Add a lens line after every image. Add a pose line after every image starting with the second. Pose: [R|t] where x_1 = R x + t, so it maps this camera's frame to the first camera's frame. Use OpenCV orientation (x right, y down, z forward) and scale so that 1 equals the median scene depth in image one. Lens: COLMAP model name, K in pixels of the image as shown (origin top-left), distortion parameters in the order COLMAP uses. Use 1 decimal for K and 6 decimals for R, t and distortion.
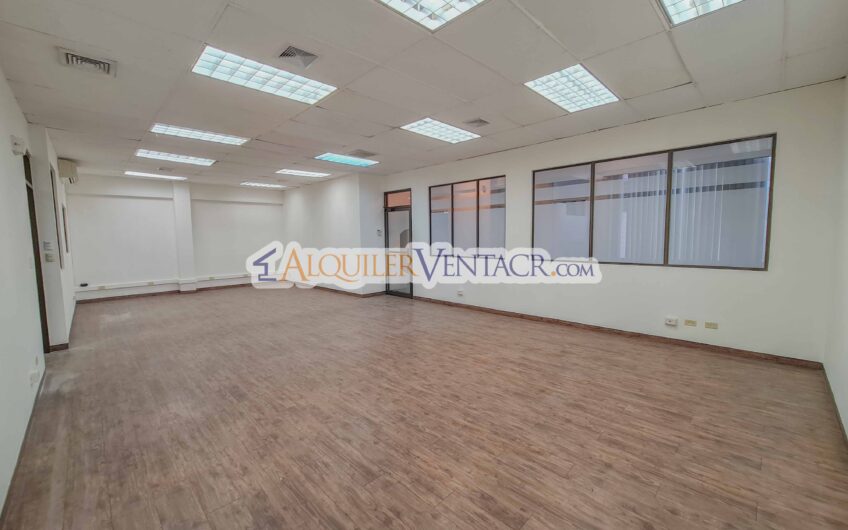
lens RADIAL K [[344.2, 0, 417.4], [0, 344.2, 263.3], [0, 0, 1]] dist [-0.003172, -0.000366]
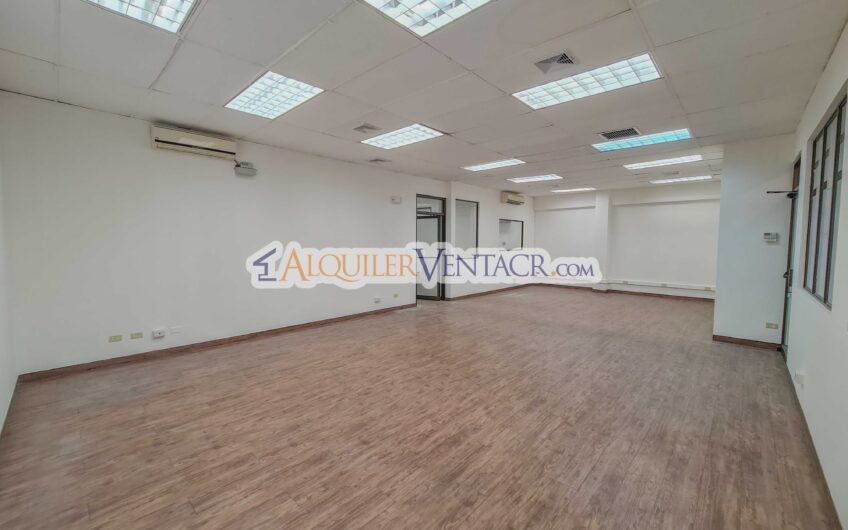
lens RADIAL K [[344.2, 0, 417.4], [0, 344.2, 263.3], [0, 0, 1]] dist [-0.003172, -0.000366]
pose [[0.038457, 0.079197, -0.996117, 1.150218], [-0.085714, 0.993442, 0.075675, -0.109351], [0.995577, 0.082471, 0.044993, 1.076878]]
